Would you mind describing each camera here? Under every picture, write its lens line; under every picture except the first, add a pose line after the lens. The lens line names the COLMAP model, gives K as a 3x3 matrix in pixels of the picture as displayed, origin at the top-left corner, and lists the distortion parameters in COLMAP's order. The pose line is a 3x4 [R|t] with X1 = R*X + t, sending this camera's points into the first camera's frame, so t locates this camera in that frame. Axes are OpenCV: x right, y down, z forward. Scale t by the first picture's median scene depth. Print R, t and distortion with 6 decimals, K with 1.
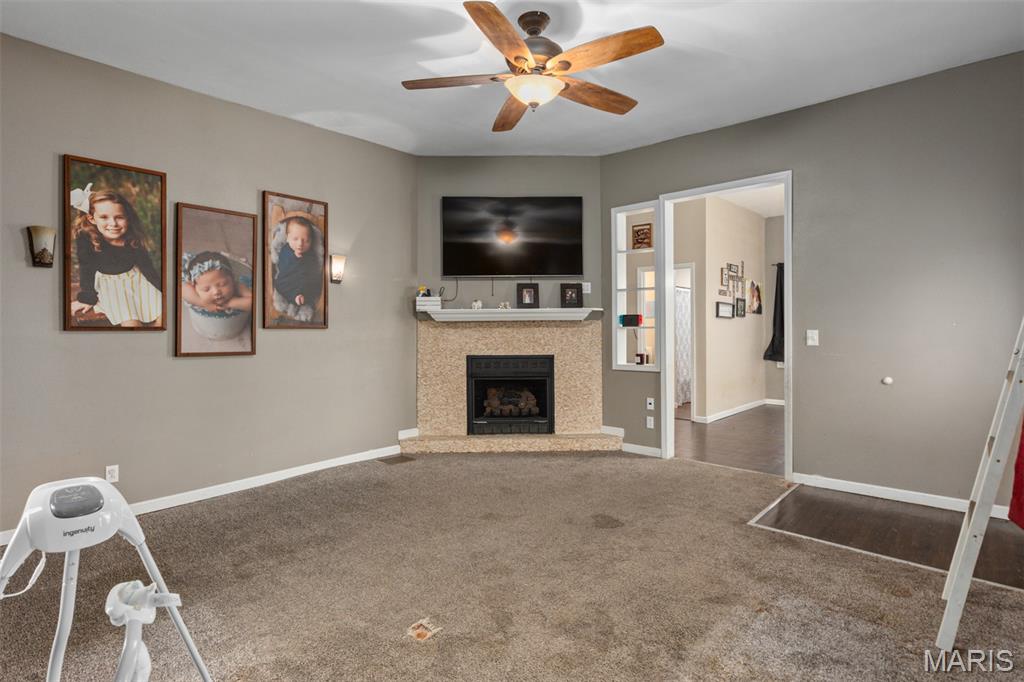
lens RADIAL K [[516.3, 0, 509.1], [0, 516.3, 333.6], [0, 0, 1]] dist [0.002881, -0.000783]
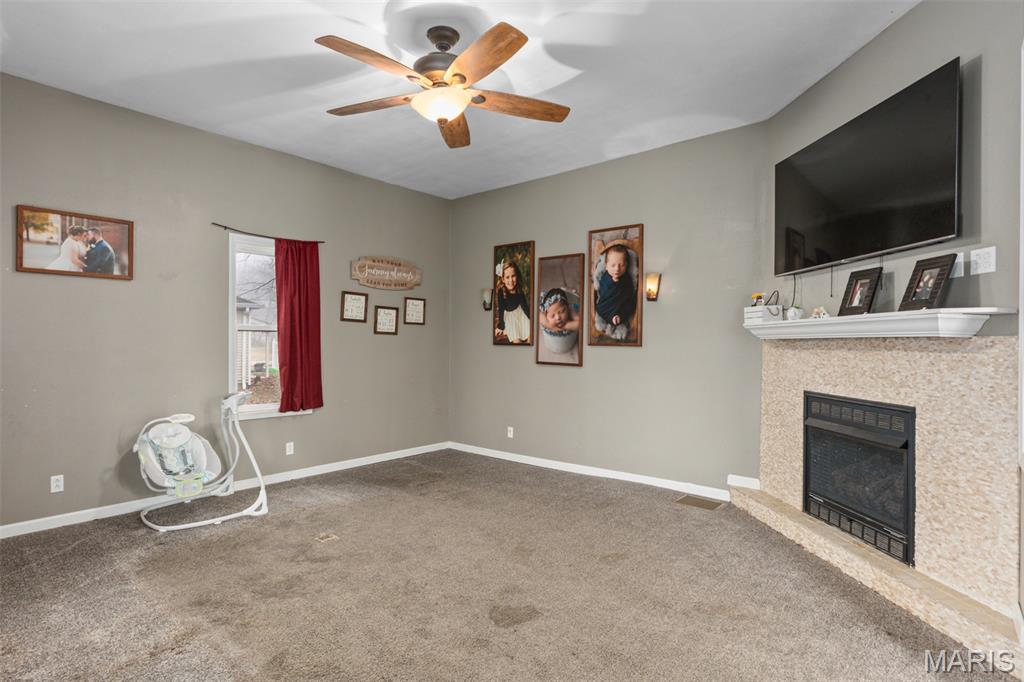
lens RADIAL K [[526.1, 0, 509.0], [0, 526.1, 342.0], [0, 0, 1]] dist [0.001274, -0.000134]
pose [[0.031406, 0.005511, -0.999492, 0.726868], [-0.019903, 0.999790, 0.004887, -0.019565], [0.999309, 0.019739, 0.031509, 0.754286]]
